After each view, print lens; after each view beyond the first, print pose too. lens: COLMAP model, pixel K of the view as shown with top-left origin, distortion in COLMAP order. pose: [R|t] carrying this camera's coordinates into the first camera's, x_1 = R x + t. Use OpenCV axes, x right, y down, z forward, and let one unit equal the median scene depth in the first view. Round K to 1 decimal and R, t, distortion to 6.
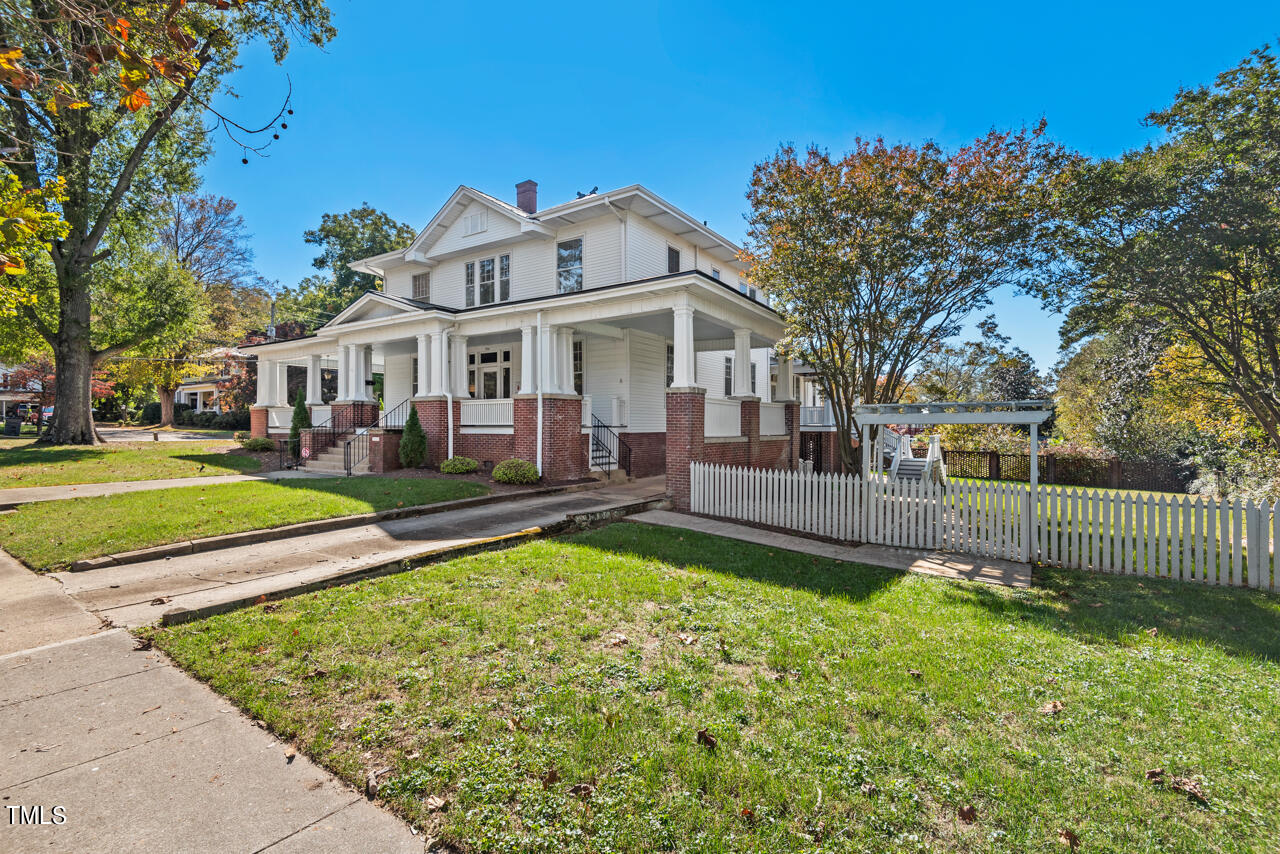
lens RADIAL K [[555.2, 0, 647.1], [0, 555.2, 423.8], [0, 0, 1]] dist [0.022860, -0.020110]
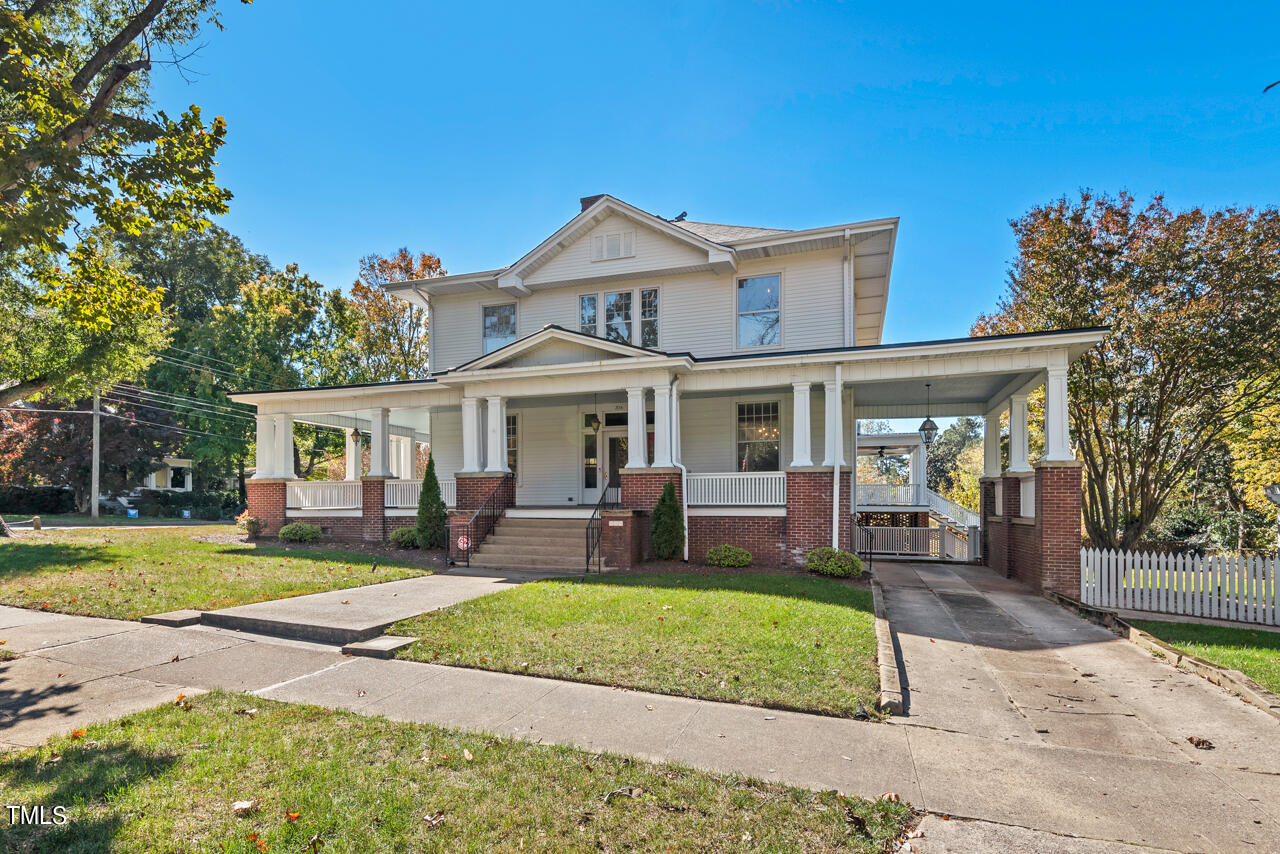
lens RADIAL K [[671.5, 0, 616.3], [0, 671.5, 501.0], [0, 0, 1]] dist [0.014882, -0.001132]
pose [[0.973387, 0.001984, 0.229158, -0.521996], [-0.000649, 0.999982, -0.005900, 0.001730], [-0.229165, 0.005594, 0.973371, 0.087927]]
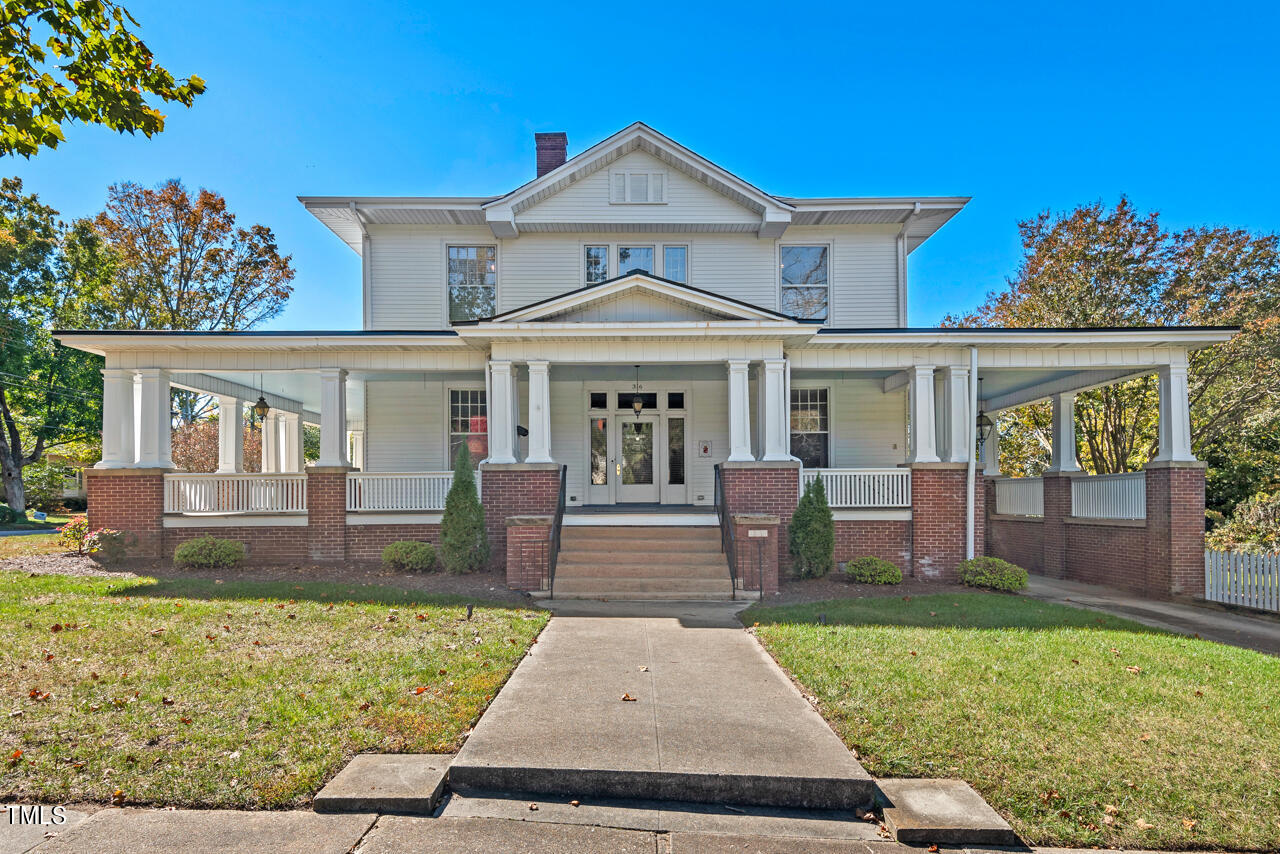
lens RADIAL K [[680.2, 0, 636.2], [0, 680.2, 486.1], [0, 0, 1]] dist [0.034076, -0.030375]
pose [[0.841248, 0.008227, 0.540588, -0.732733], [0.002007, 0.999830, -0.018338, -0.006681], [-0.540646, 0.016512, 0.841088, 0.357103]]
